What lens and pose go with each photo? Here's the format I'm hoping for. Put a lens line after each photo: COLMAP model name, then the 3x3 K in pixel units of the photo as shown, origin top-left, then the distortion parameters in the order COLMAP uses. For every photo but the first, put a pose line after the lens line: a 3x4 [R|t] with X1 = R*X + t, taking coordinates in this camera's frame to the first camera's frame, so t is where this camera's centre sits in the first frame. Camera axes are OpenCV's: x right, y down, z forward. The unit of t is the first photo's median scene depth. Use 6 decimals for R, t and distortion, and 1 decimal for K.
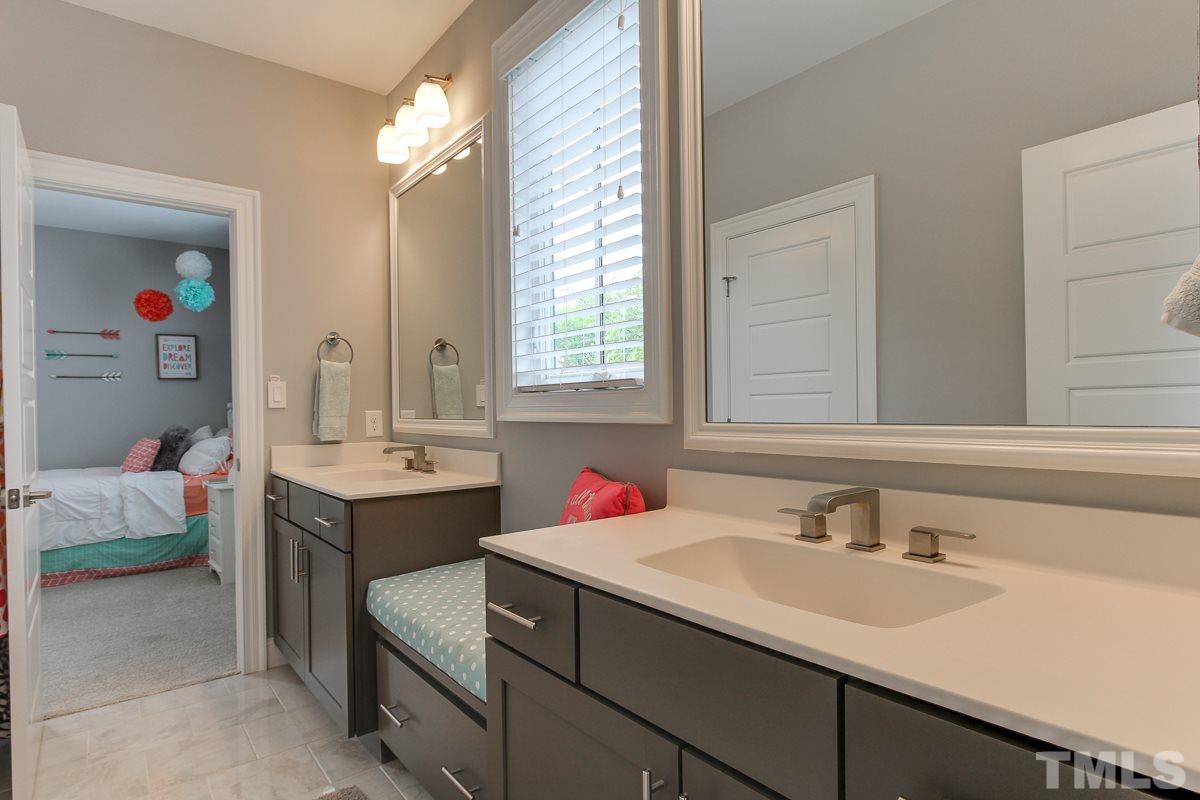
lens RADIAL K [[634.2, 0, 603.4], [0, 634.2, 401.9], [0, 0, 1]] dist [-0.001945, -0.000189]
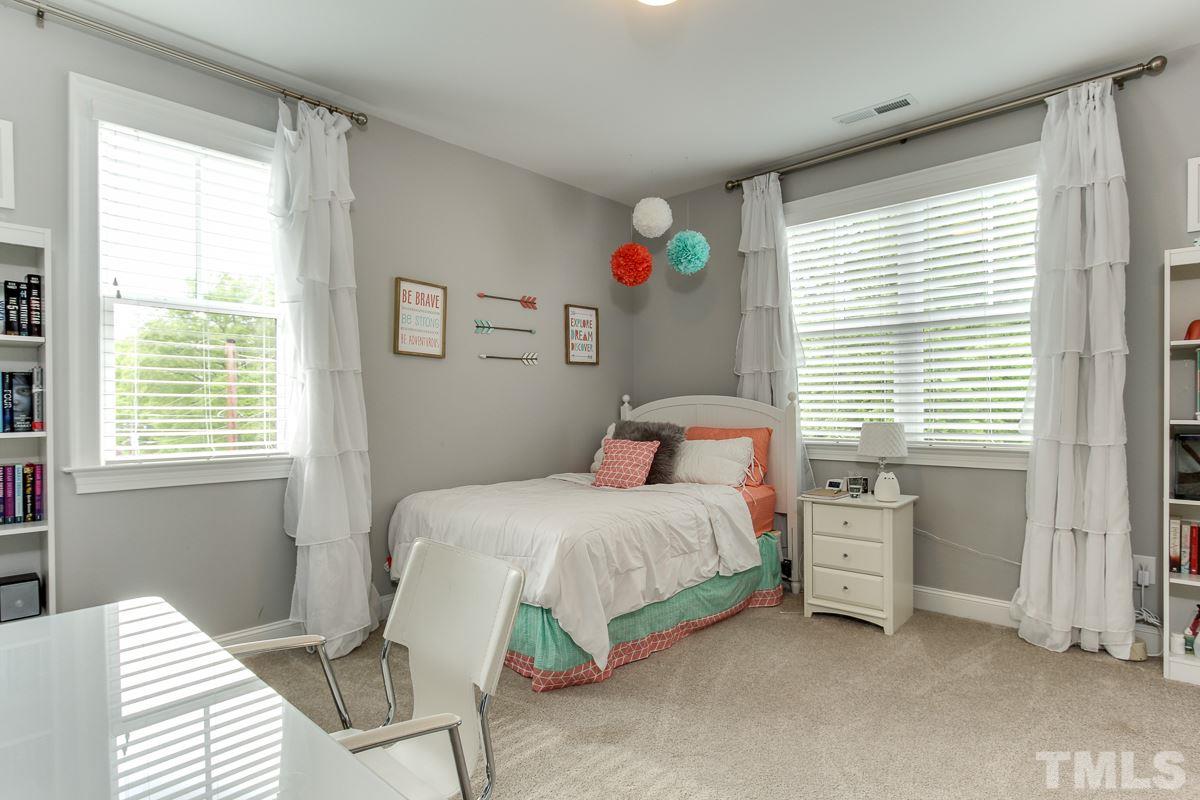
lens RADIAL K [[634.2, 0, 597.2], [0, 634.2, 405.3], [0, 0, 1]] dist [-0.001945, -0.000189]
pose [[0.989515, 0.002948, 0.144401, -0.805779], [-0.003172, 0.999994, 0.001316, 0.014653], [-0.144396, -0.001761, 0.989518, 0.240563]]
